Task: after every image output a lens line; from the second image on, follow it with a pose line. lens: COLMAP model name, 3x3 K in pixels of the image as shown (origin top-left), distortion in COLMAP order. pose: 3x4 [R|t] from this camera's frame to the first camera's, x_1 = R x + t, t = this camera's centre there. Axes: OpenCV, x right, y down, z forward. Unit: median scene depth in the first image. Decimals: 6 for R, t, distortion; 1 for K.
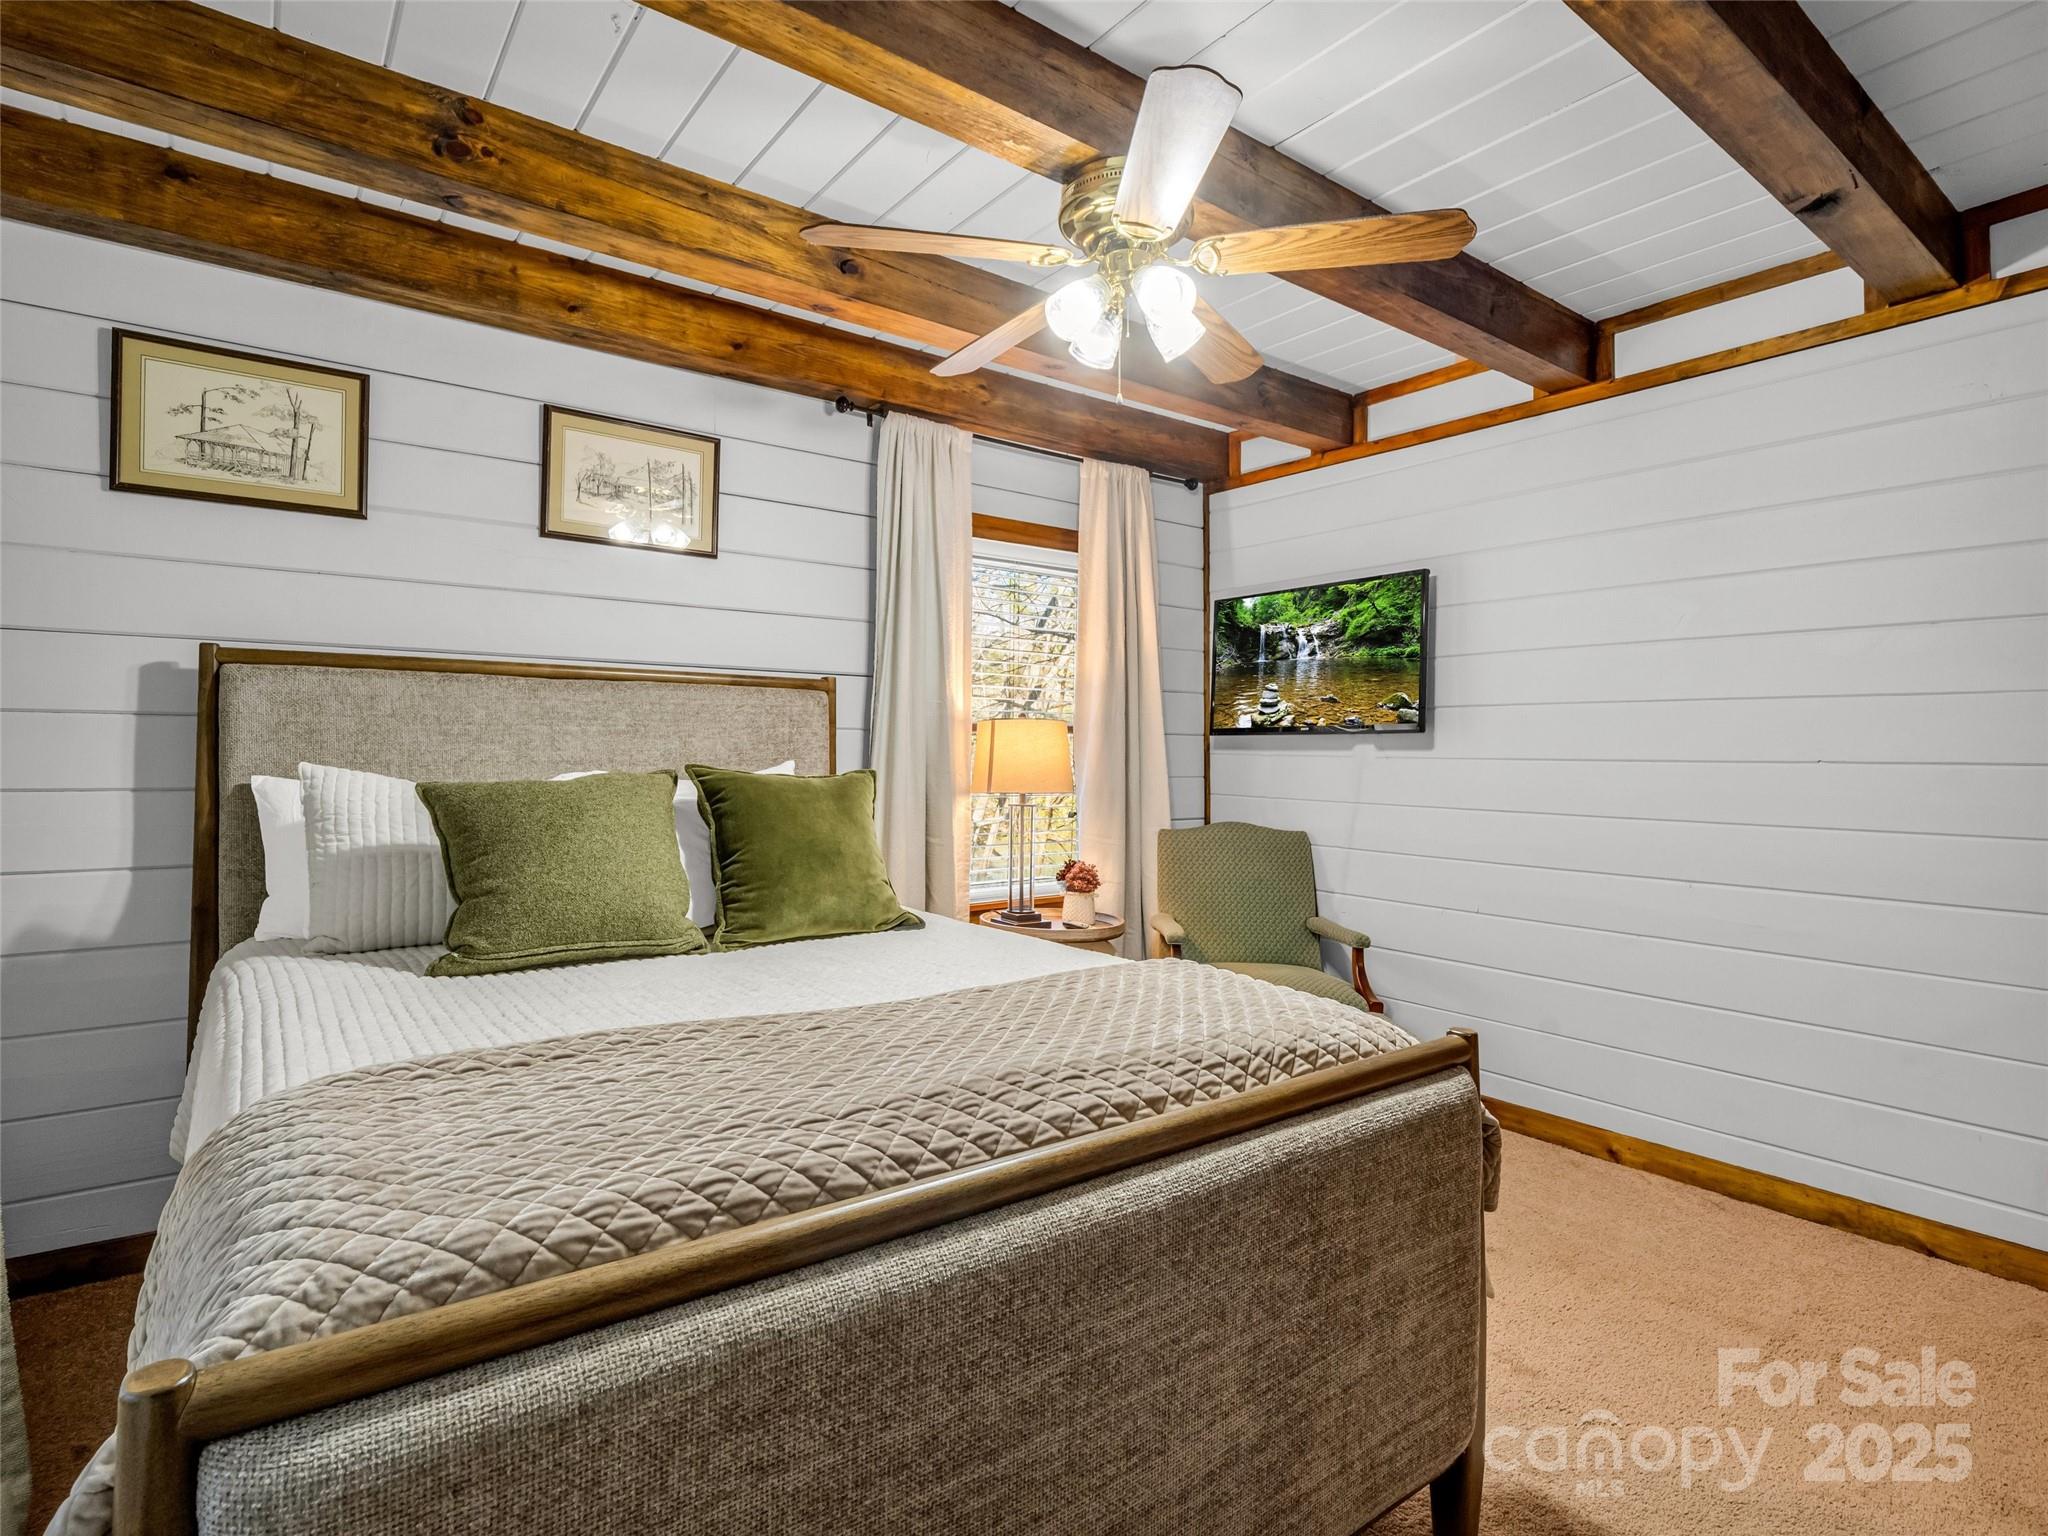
lens RADIAL K [[1027.0, 0, 1008.8], [0, 1027.0, 749.4], [0, 0, 1]] dist [-0.012813, -0.002088]
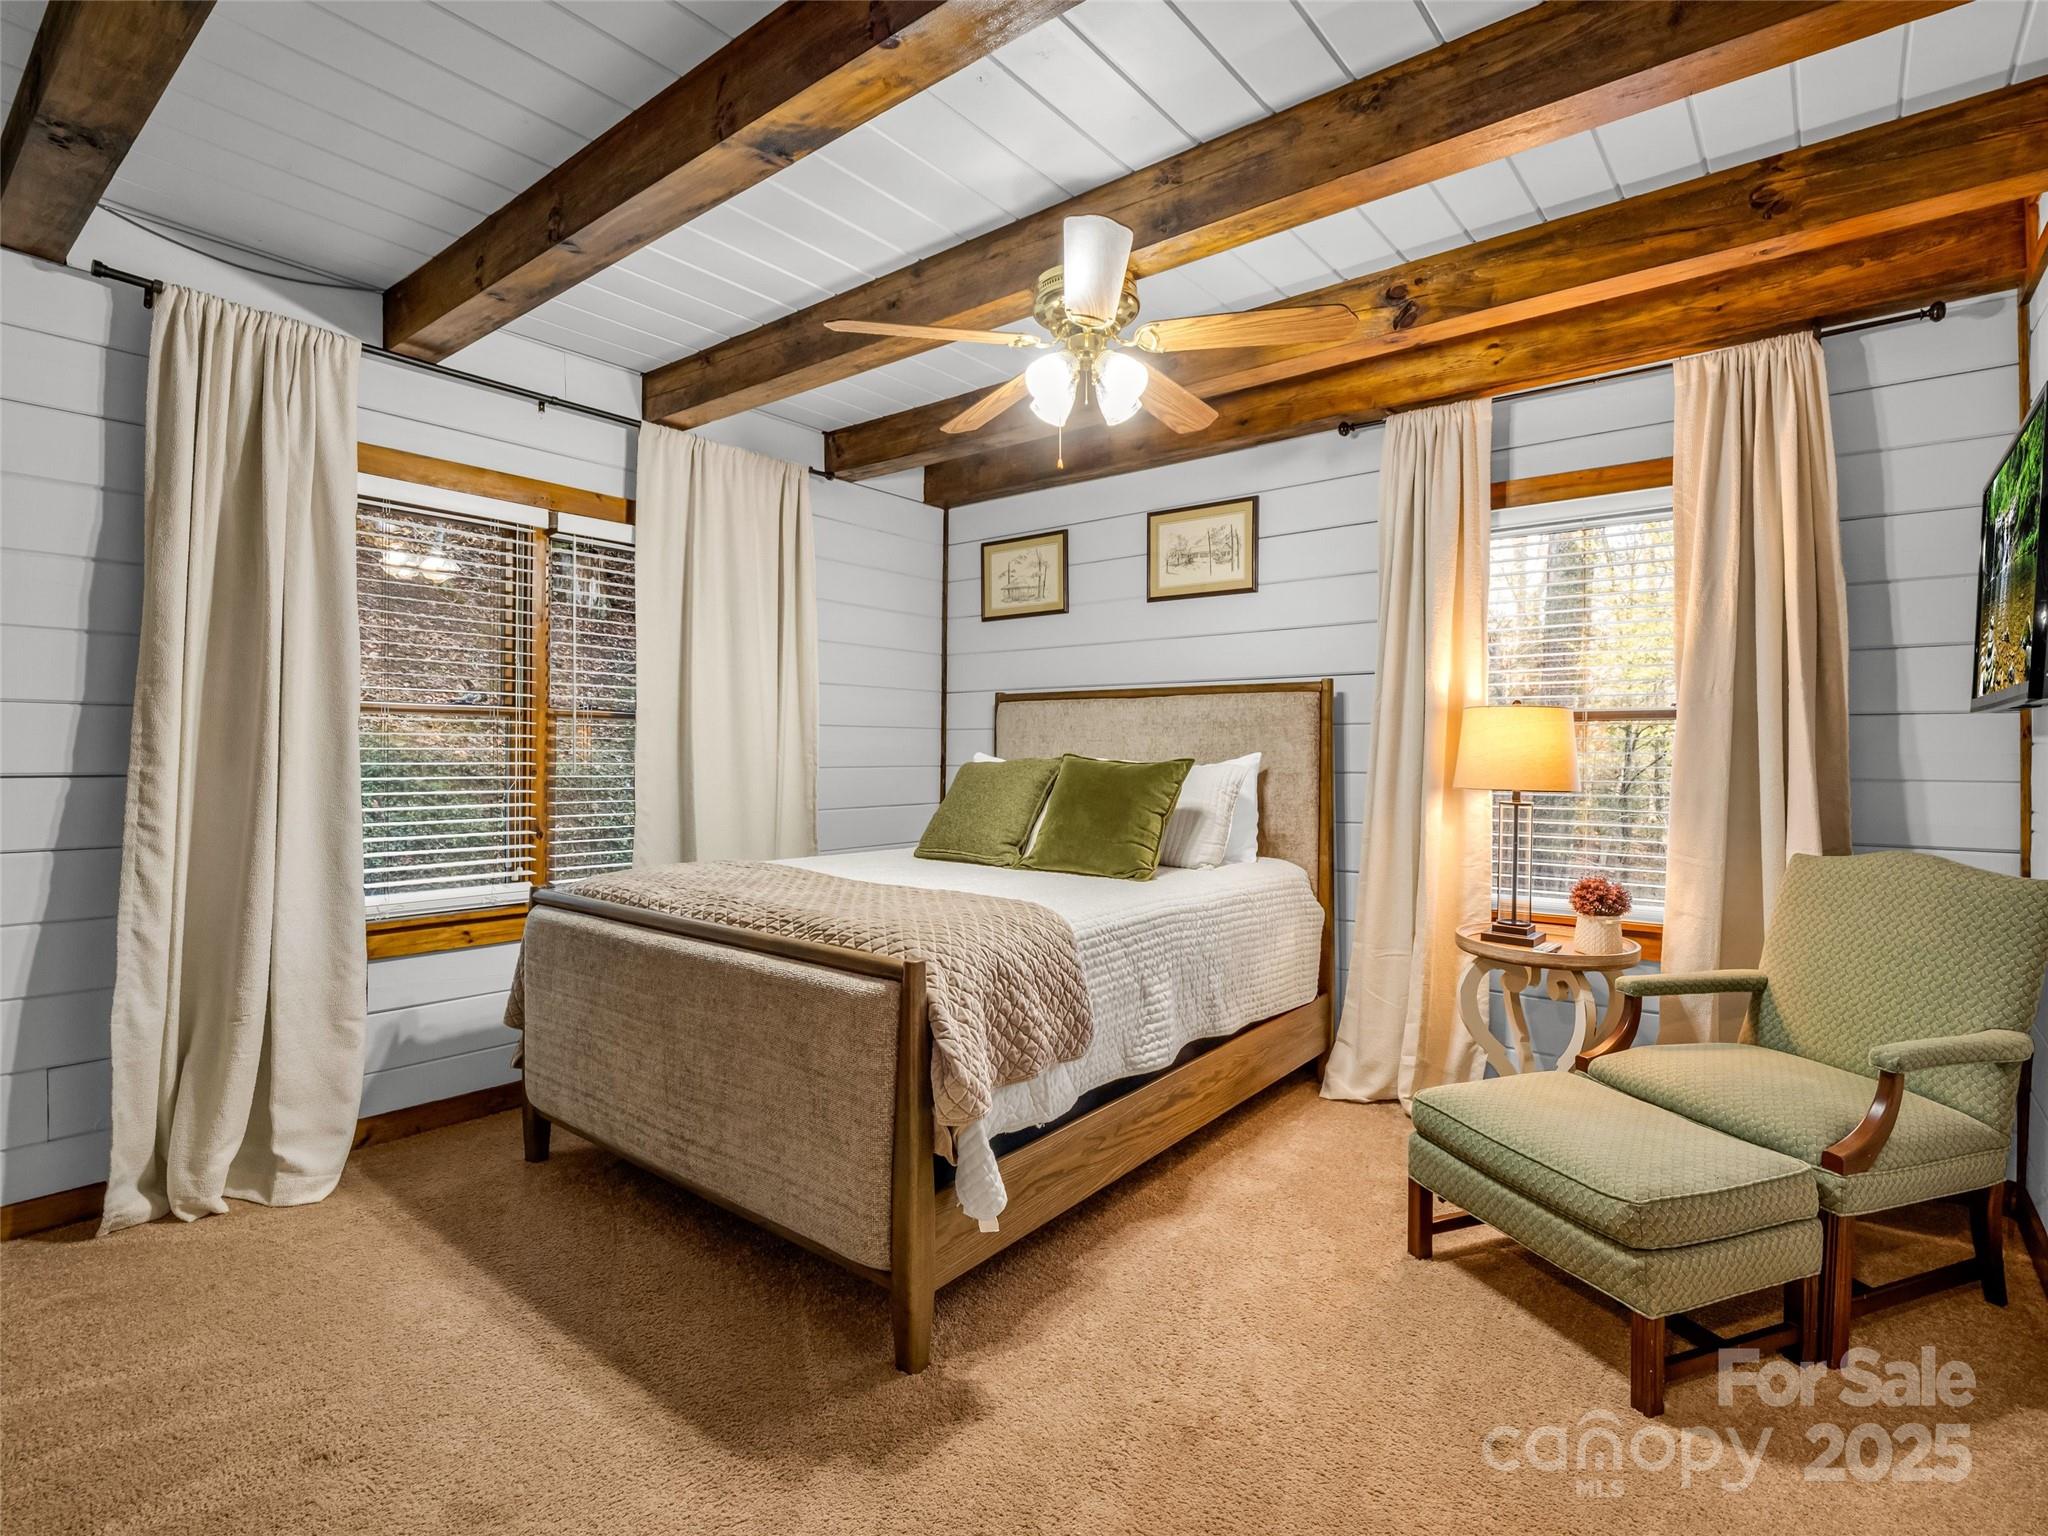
lens RADIAL K [[1027.0, 0, 1008.8], [0, 1027.0, 749.4], [0, 0, 1]] dist [-0.012813, -0.002088]
pose [[0.229496, -0.017867, -0.973146, 0.937251], [-0.013734, 0.999673, -0.021593, 0.038838], [0.973213, 0.018321, 0.229175, 0.469991]]
